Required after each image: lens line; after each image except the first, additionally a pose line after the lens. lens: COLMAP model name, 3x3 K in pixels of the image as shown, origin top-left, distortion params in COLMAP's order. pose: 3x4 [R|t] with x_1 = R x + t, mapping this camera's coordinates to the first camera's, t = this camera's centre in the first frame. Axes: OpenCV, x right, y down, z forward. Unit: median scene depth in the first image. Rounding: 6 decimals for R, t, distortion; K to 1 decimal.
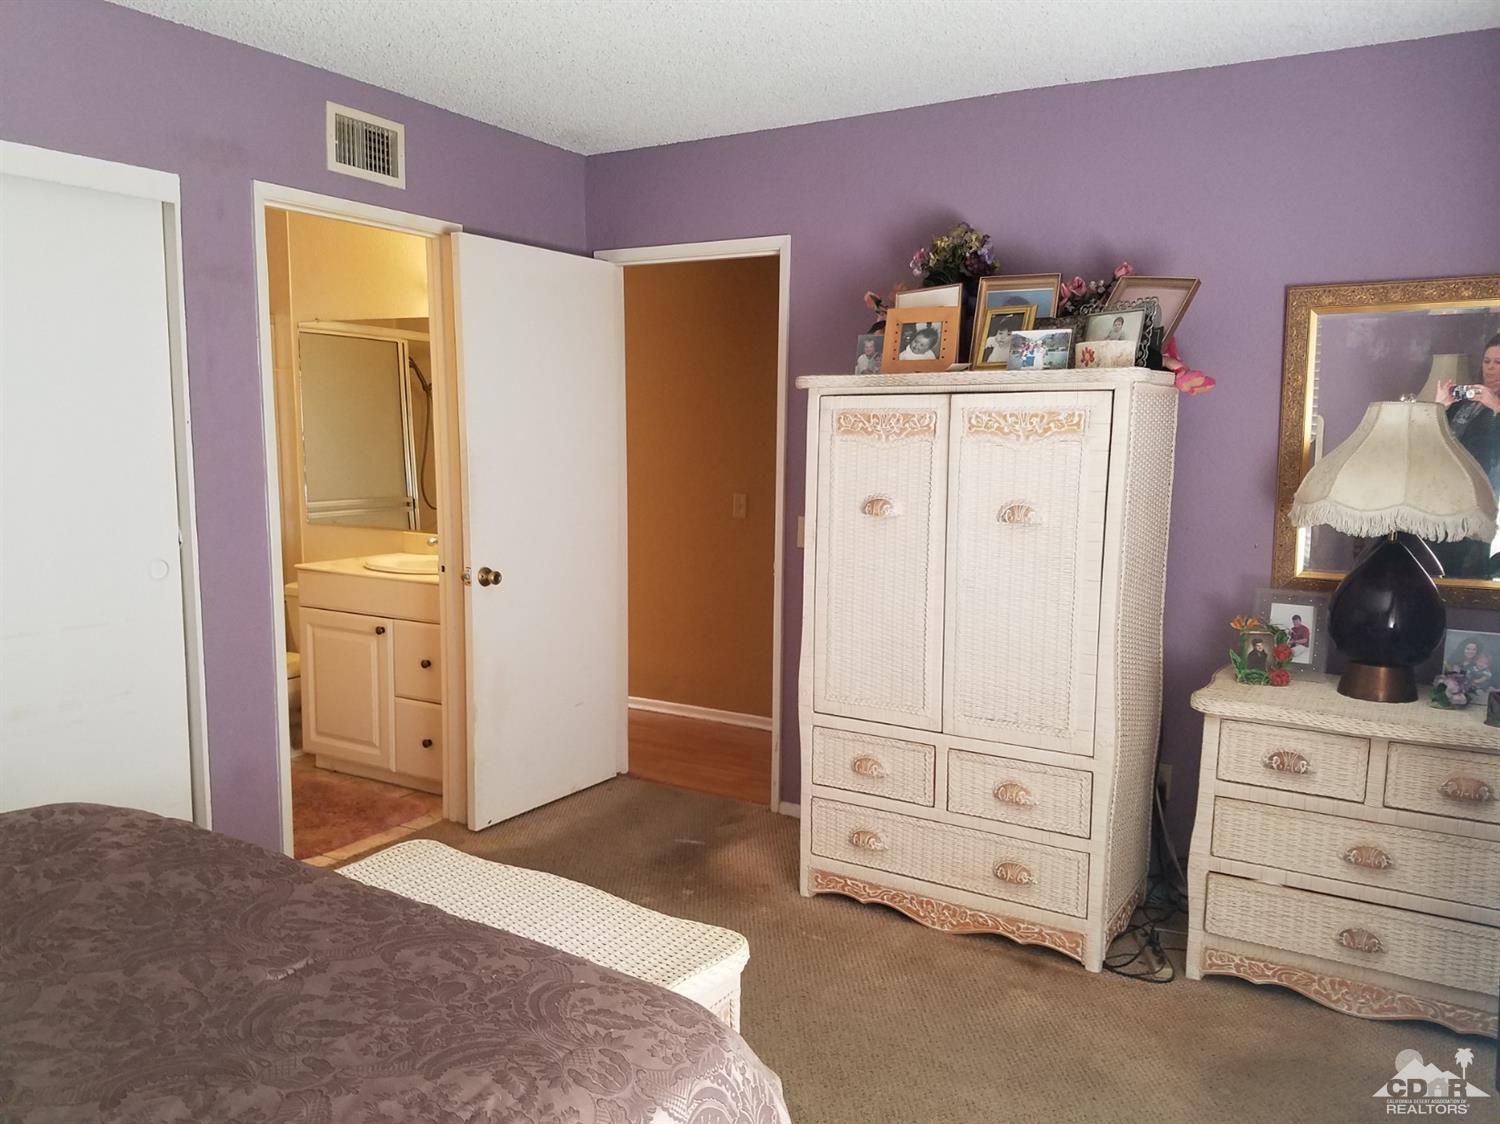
lens RADIAL K [[1155.4, 0, 736.5], [0, 1155.4, 569.1], [0, 0, 1]] dist [0.183170, -0.290398]
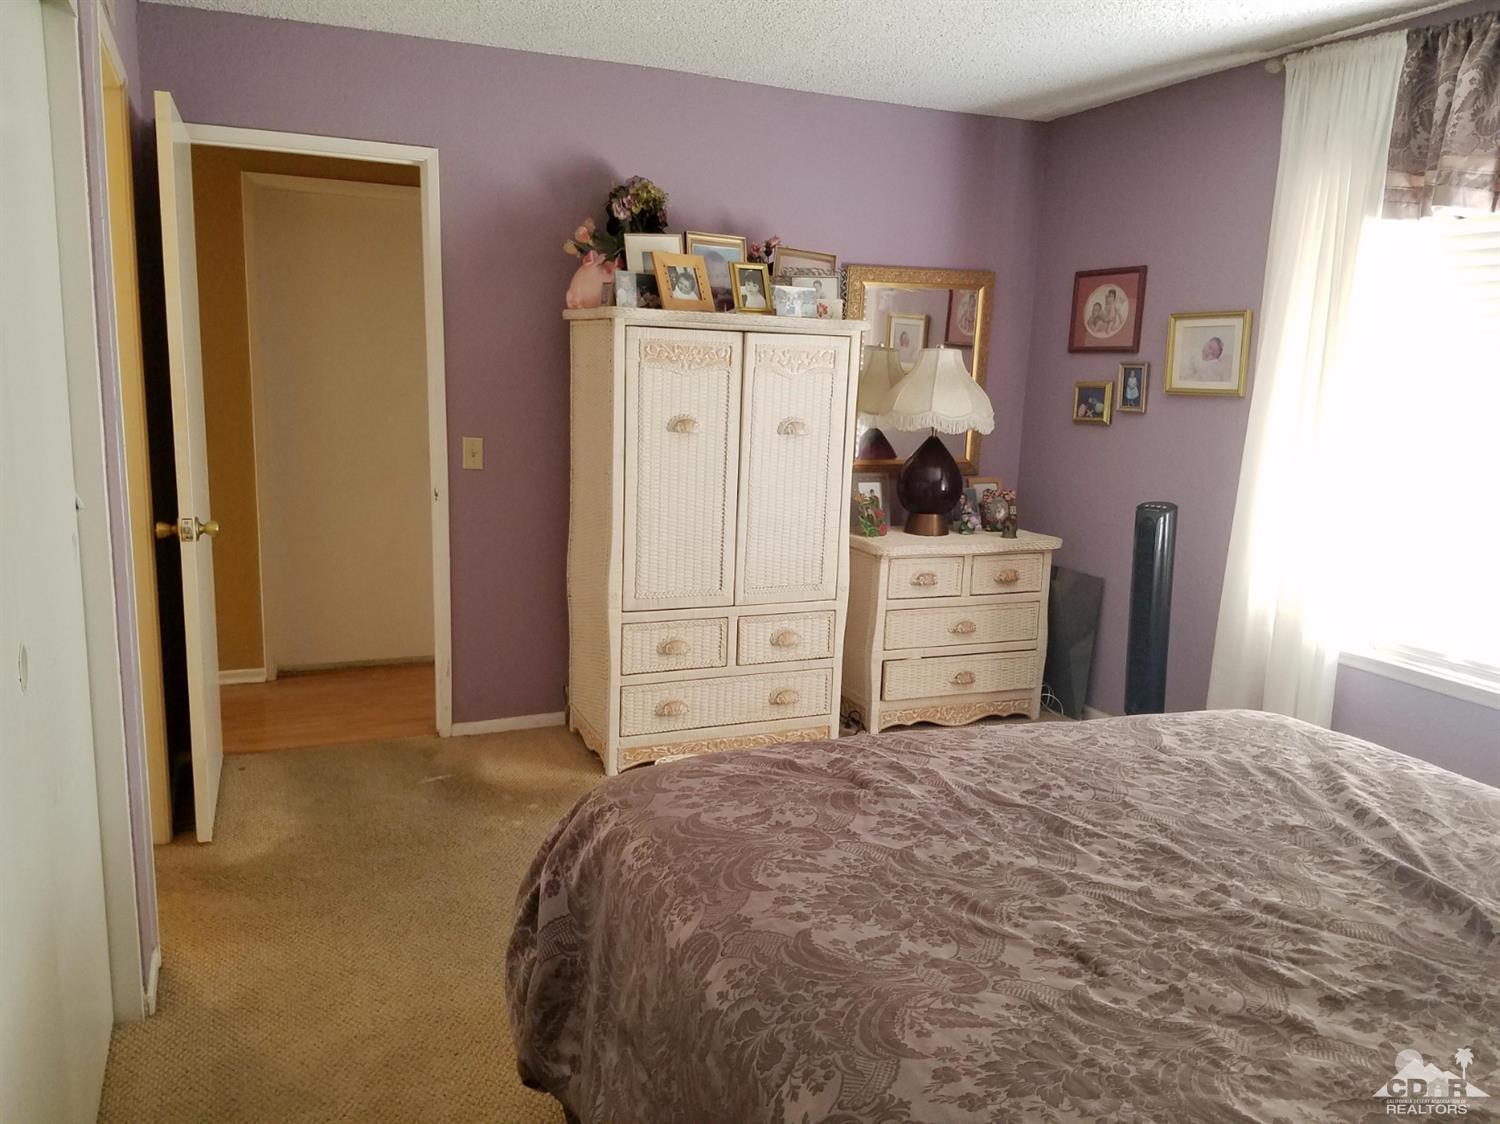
lens RADIAL K [[1155.4, 0, 759.4], [0, 1155.4, 558.9], [0, 0, 1]] dist [0.183170, -0.290398]
pose [[0.557542, -0.126152, 0.820508, -0.849934], [0.072014, 0.992010, 0.103586, -0.037068], [-0.827020, 0.001335, 0.562172, 0.287915]]
